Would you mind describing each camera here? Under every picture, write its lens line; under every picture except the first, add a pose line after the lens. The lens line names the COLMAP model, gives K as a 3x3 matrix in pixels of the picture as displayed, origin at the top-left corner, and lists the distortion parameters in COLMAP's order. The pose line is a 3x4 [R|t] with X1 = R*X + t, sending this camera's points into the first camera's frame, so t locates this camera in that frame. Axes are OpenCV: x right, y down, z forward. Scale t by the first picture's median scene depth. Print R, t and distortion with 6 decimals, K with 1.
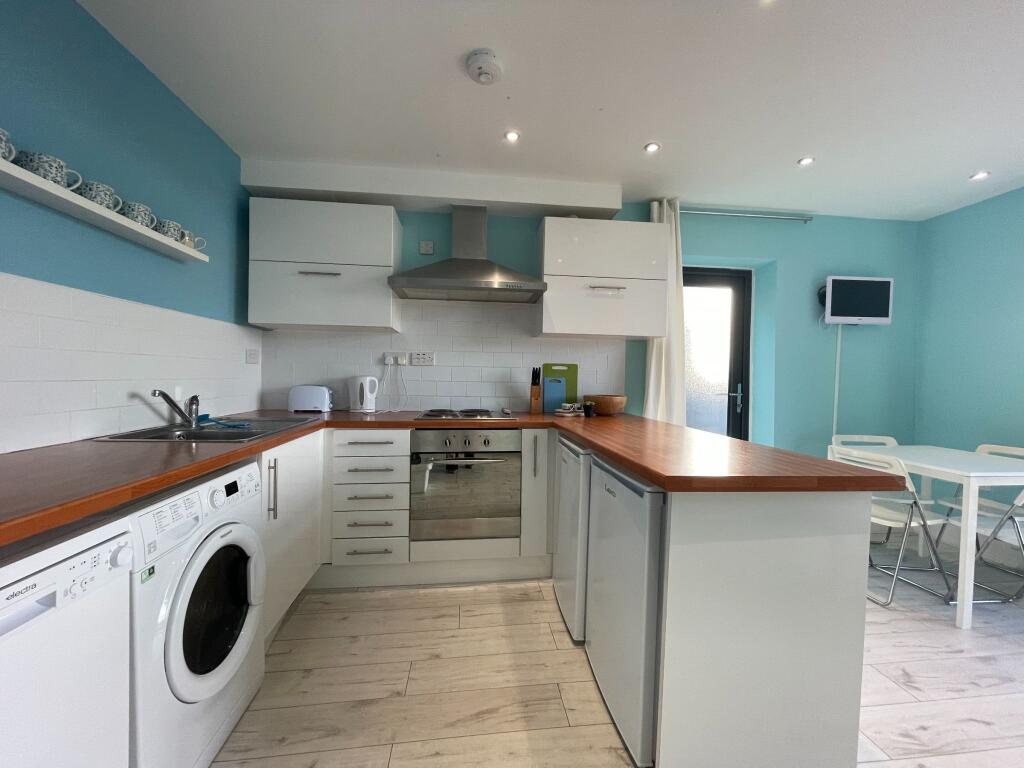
lens RADIAL K [[408.9, 0, 508.5], [0, 408.9, 385.0], [0, 0, 1]] dist [-0.001378, -0.000224]
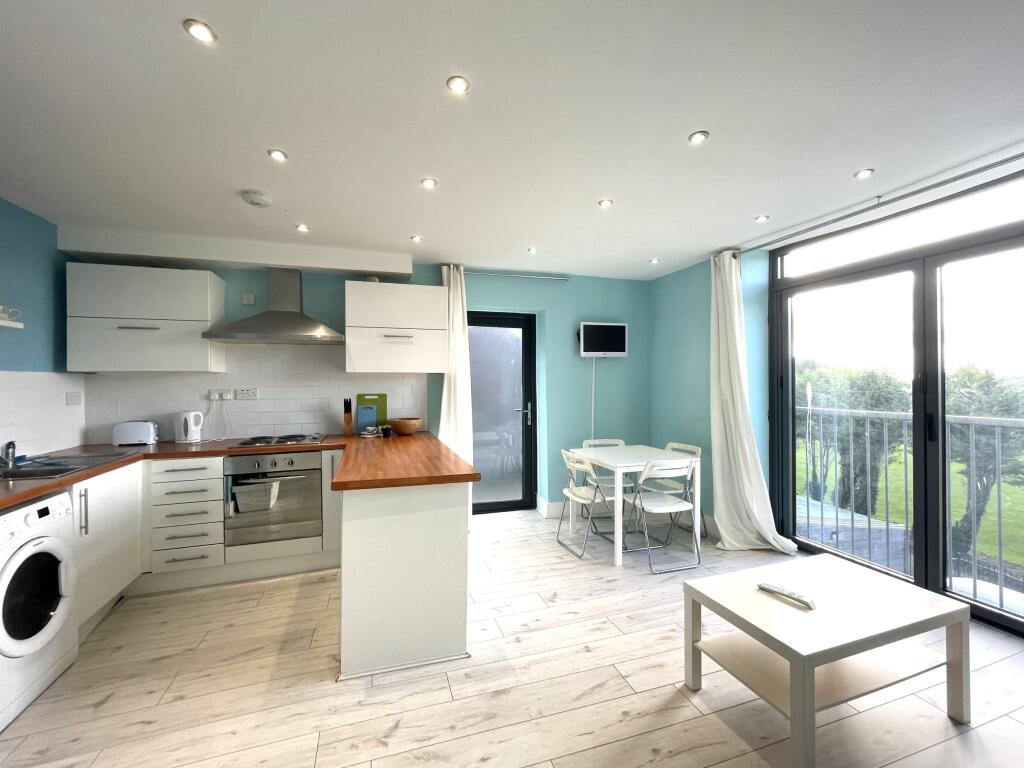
lens RADIAL K [[429.8, 0, 512.0], [0, 429.8, 384.0], [0, 0, 1]] dist [-0.000587, 0.000289]
pose [[0.979207, -0.025352, 0.201274, 0.344457], [0.027470, 0.999593, -0.007740, -0.073646], [-0.200995, 0.013108, 0.979505, -0.434910]]
